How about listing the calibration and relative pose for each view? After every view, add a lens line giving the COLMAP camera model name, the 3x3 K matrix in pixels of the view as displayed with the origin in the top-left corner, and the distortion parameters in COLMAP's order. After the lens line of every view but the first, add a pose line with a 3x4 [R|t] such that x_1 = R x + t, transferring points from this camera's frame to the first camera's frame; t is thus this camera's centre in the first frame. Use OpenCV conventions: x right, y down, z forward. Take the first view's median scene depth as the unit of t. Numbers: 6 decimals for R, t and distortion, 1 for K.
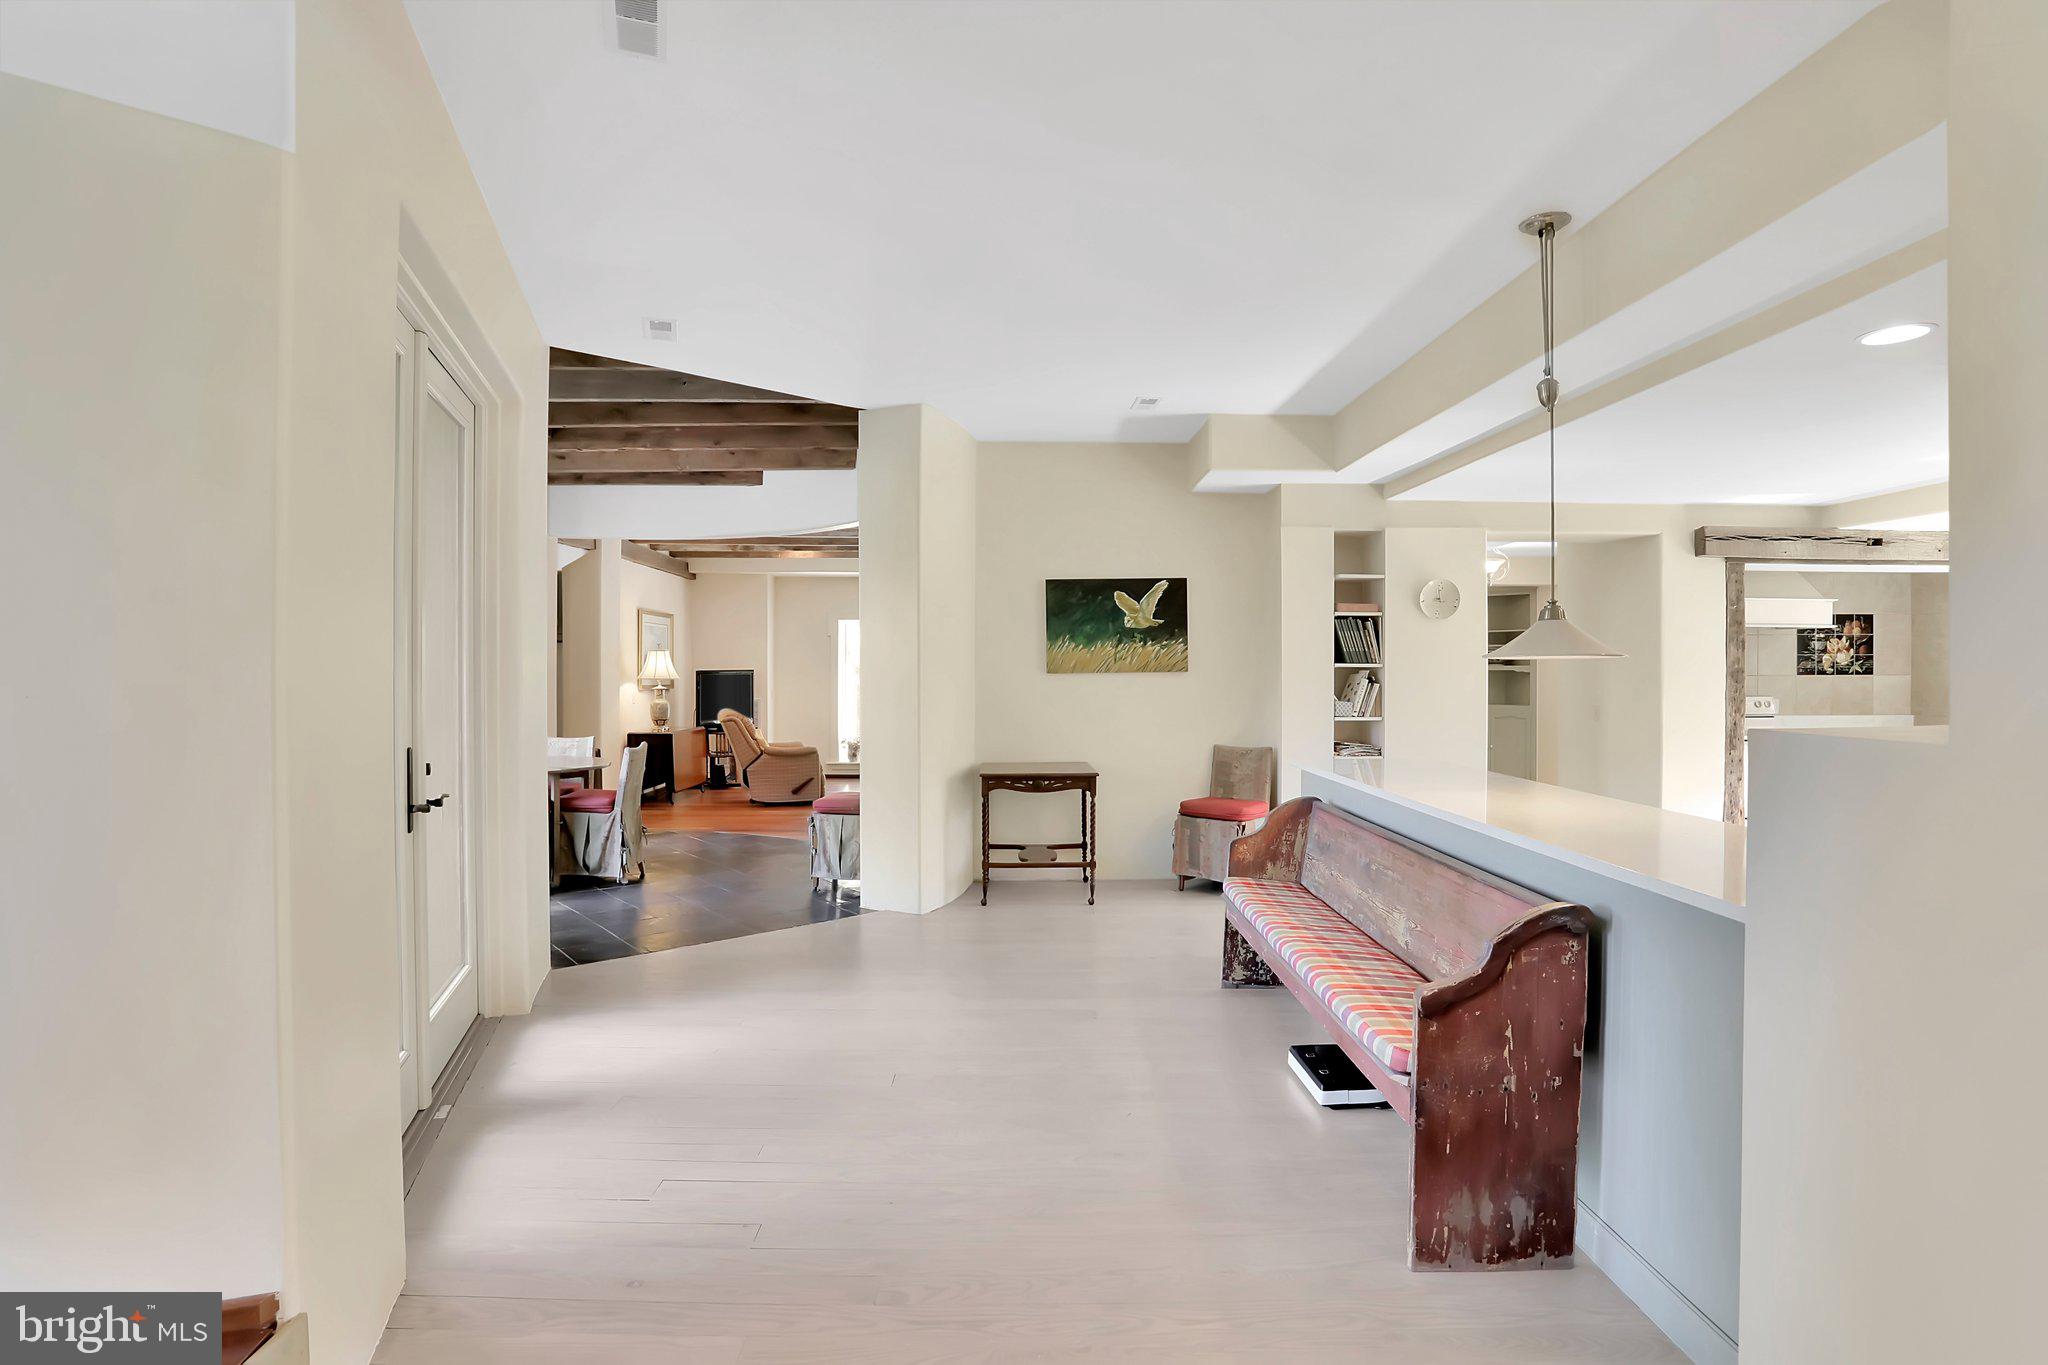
lens RADIAL K [[1053.0, 0, 1023.4], [0, 1053.0, 679.5], [0, 0, 1]] dist [-0.017814, 0.002583]
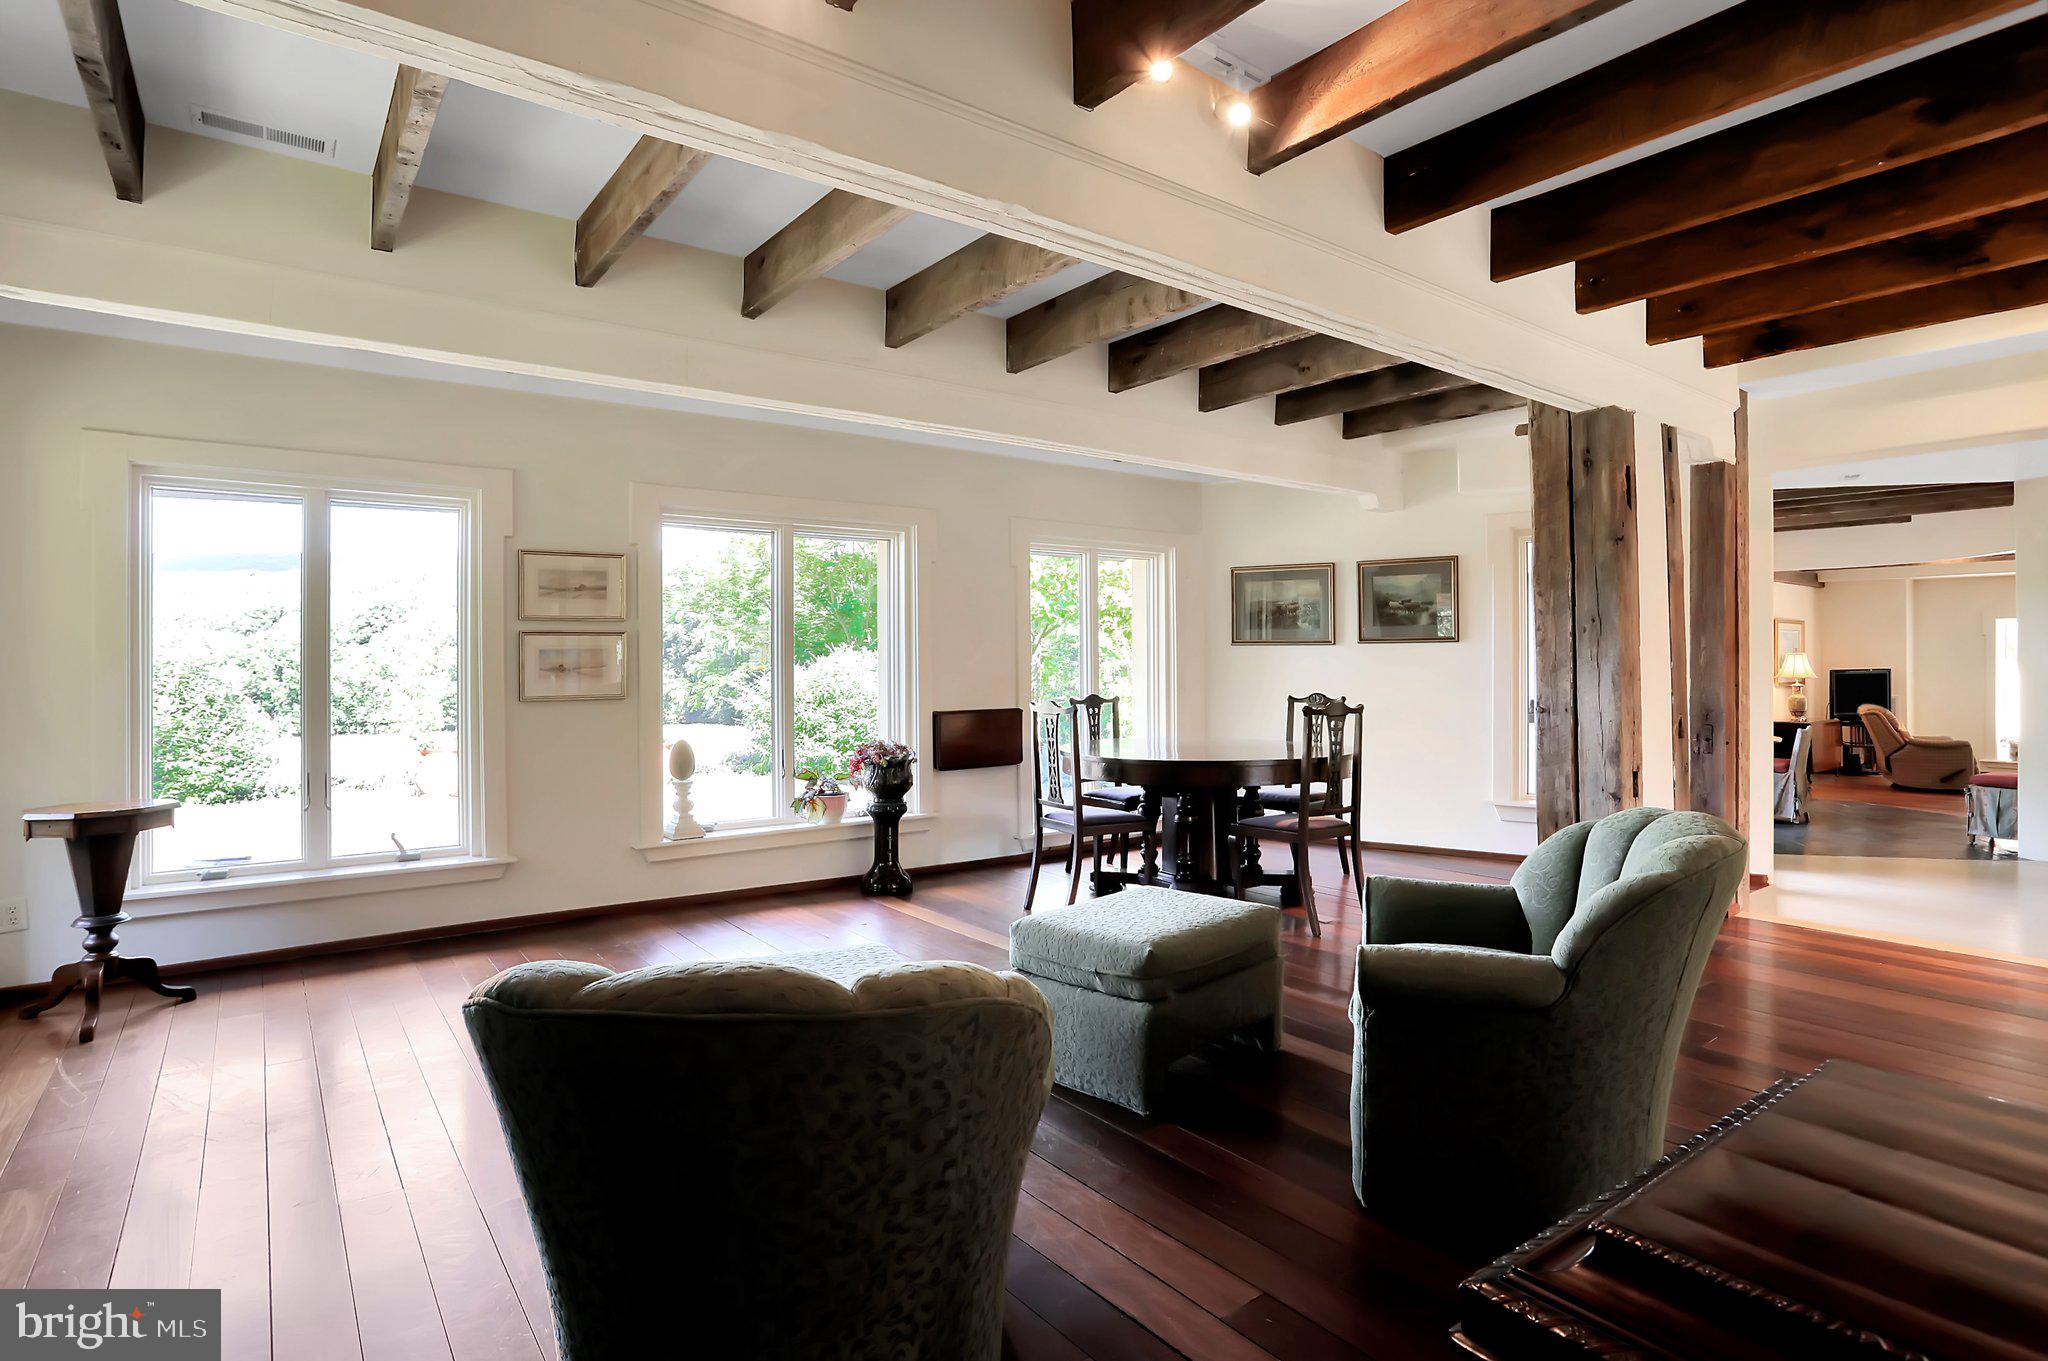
lens RADIAL K [[1030.2, 0, 1018.5], [0, 1030.2, 666.9], [0, 0, 1]] dist [-0.016279, -0.000592]
pose [[0.588618, -0.006912, -0.808382, 0.071294], [0.003754, 0.999976, -0.005817, -0.008861], [0.808403, 0.000389, 0.588630, -0.399783]]
